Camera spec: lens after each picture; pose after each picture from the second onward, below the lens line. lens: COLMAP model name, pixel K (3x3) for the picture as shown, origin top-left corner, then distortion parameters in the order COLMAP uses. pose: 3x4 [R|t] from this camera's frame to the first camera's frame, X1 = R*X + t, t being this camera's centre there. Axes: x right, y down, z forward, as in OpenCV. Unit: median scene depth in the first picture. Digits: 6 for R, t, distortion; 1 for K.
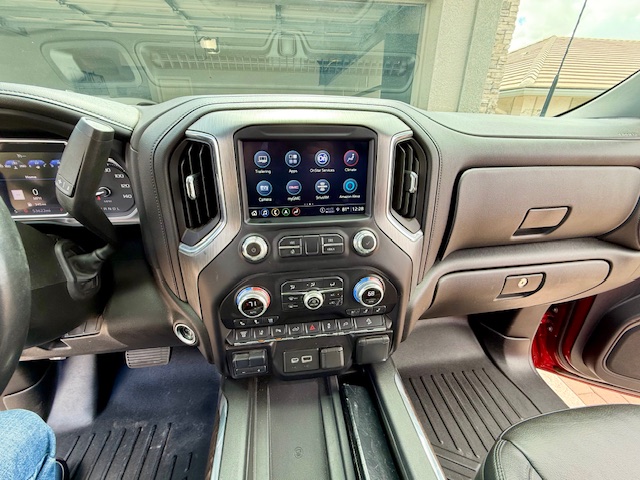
lens RADIAL K [[270.2, 0, 320.0], [0, 270.2, 240.0], [0, 0, 1]] dist [-0.002004, -0.000474]
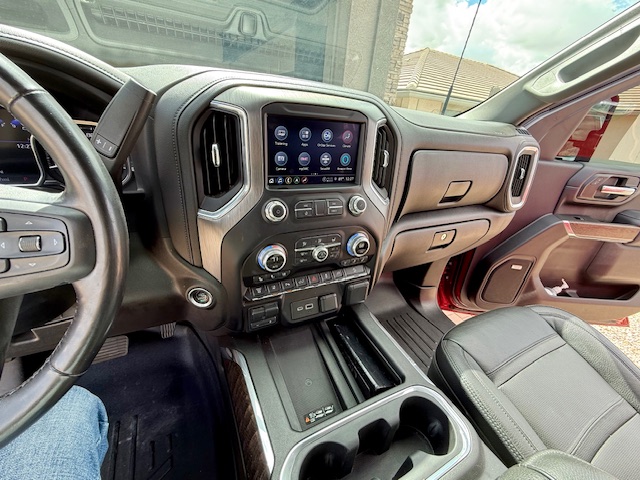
lens RADIAL K [[270.2, 0, 320.0], [0, 270.2, 240.0], [0, 0, 1]] dist [-0.002004, -0.000474]
pose [[0.945518, -0.061644, 0.319682, -0.380362], [0.047035, 0.997474, 0.053227, 0.088183], [-0.322155, -0.035291, 0.946029, -0.140911]]
